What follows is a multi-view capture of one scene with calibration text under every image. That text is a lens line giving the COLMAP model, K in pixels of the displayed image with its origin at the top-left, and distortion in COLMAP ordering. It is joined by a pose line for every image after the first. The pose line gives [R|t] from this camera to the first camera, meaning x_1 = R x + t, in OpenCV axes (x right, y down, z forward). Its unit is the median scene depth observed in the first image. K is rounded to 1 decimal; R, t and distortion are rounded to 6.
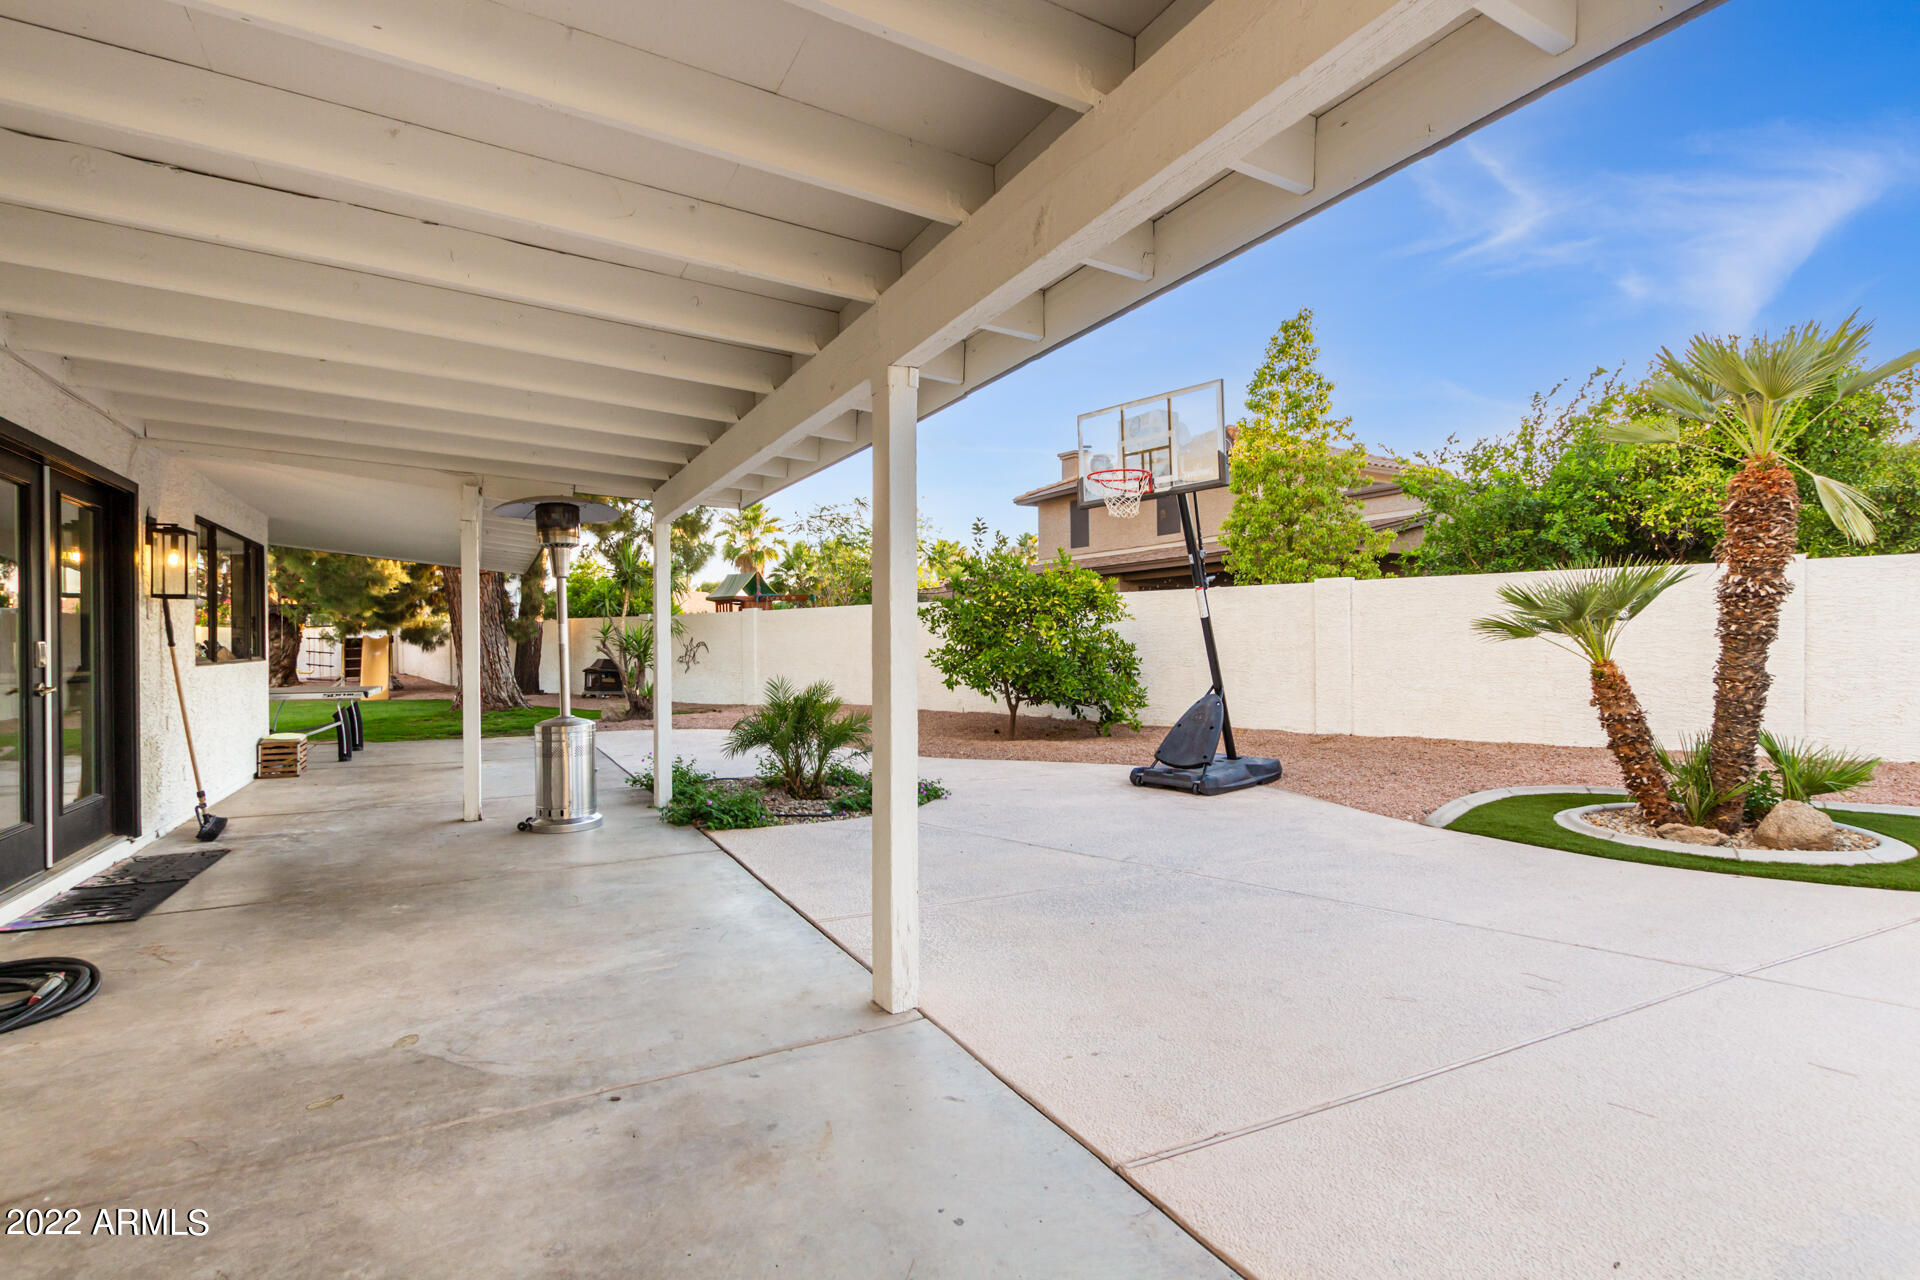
lens RADIAL K [[888.2, 0, 965.6], [0, 888.2, 647.5], [0, 0, 1]] dist [0.001225, -0.000334]
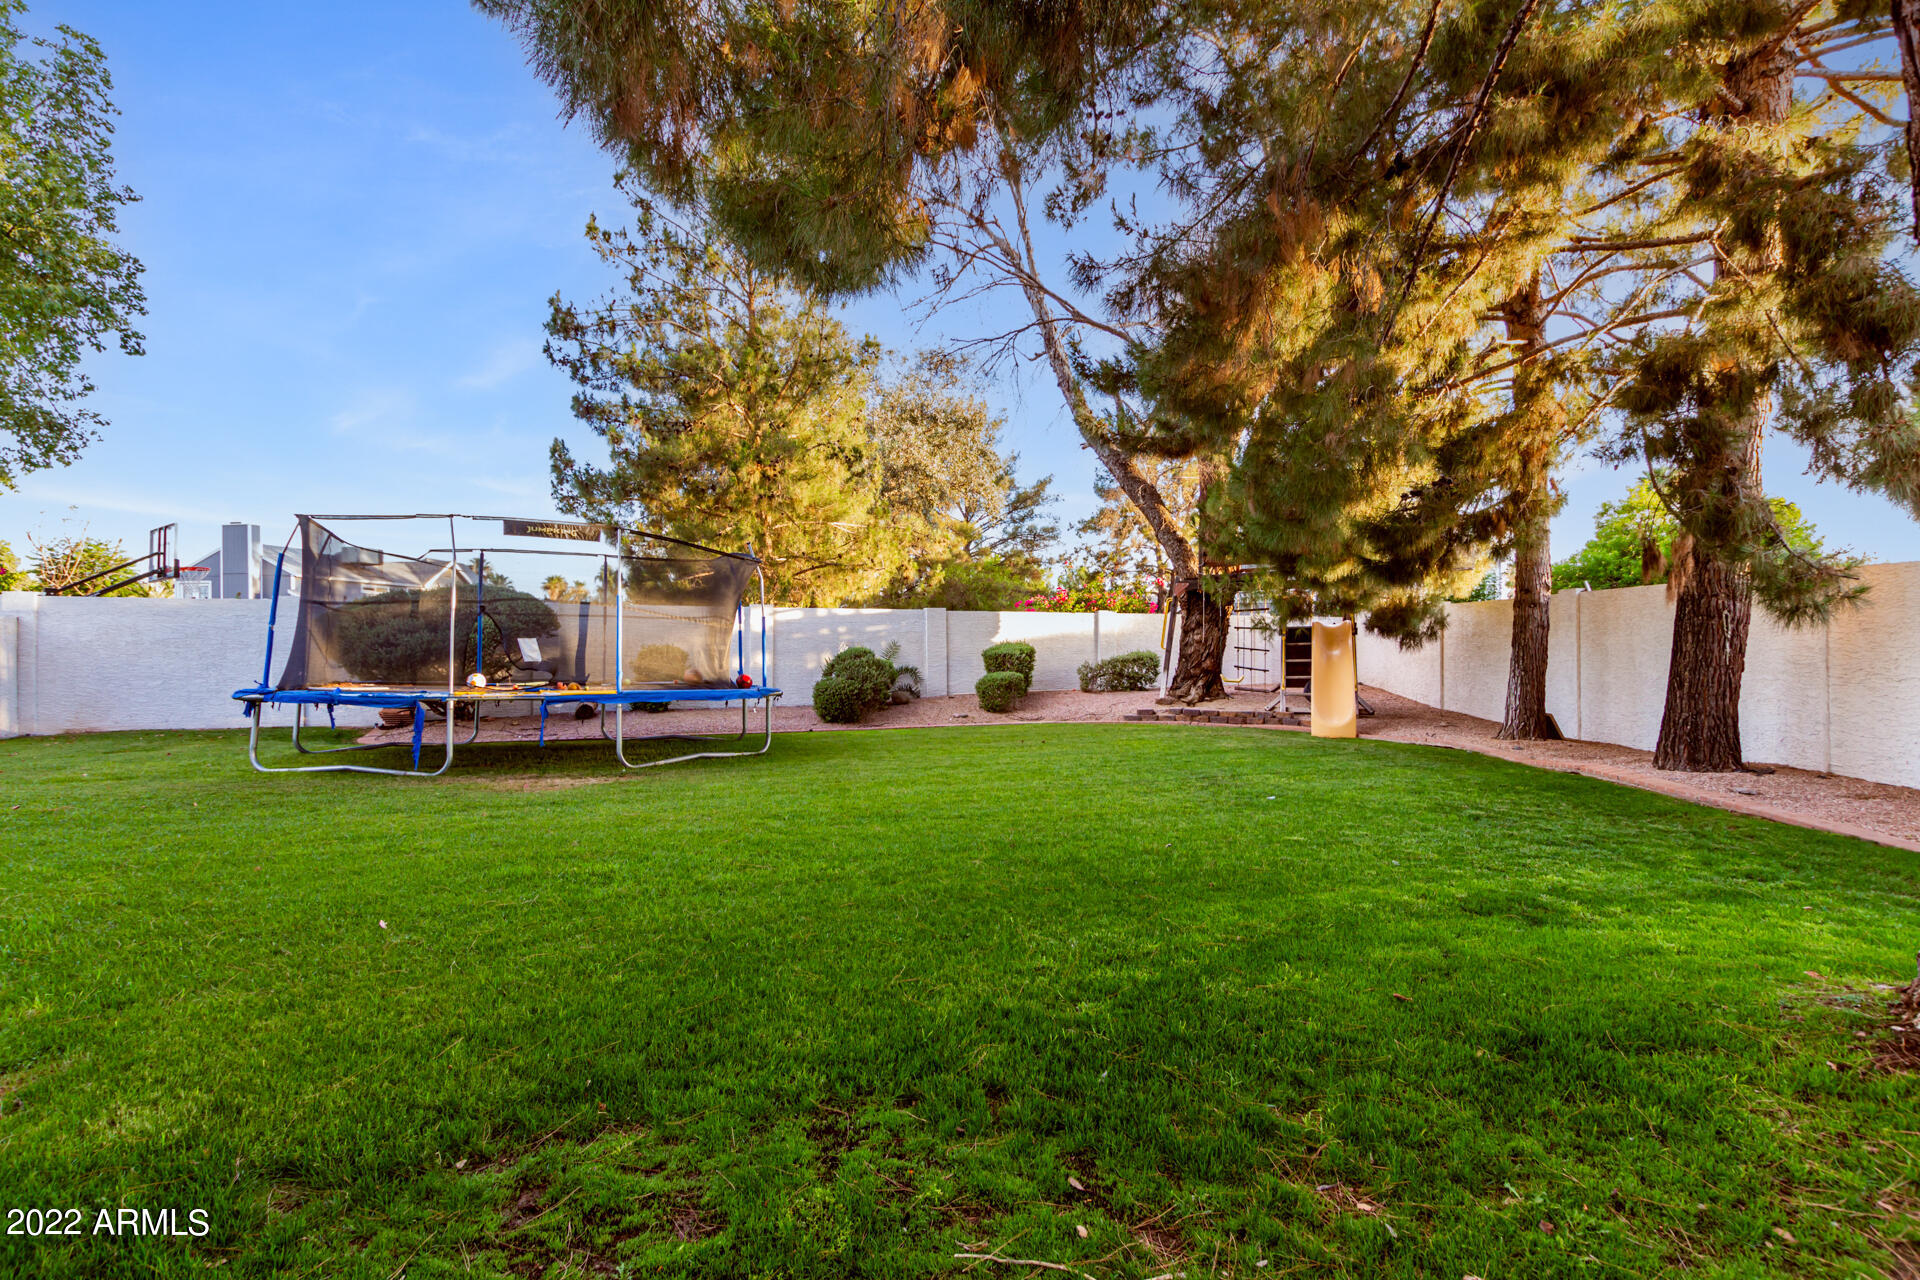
lens RADIAL K [[888.2, 0, 963.4], [0, 888.2, 641.8], [0, 0, 1]] dist [0.001225, -0.000334]
pose [[0.592064, 0.001411, -0.805889, -0.330734], [-0.005944, 0.999979, -0.002616, 0.002889], [0.805869, 0.006339, 0.592060, 0.448951]]
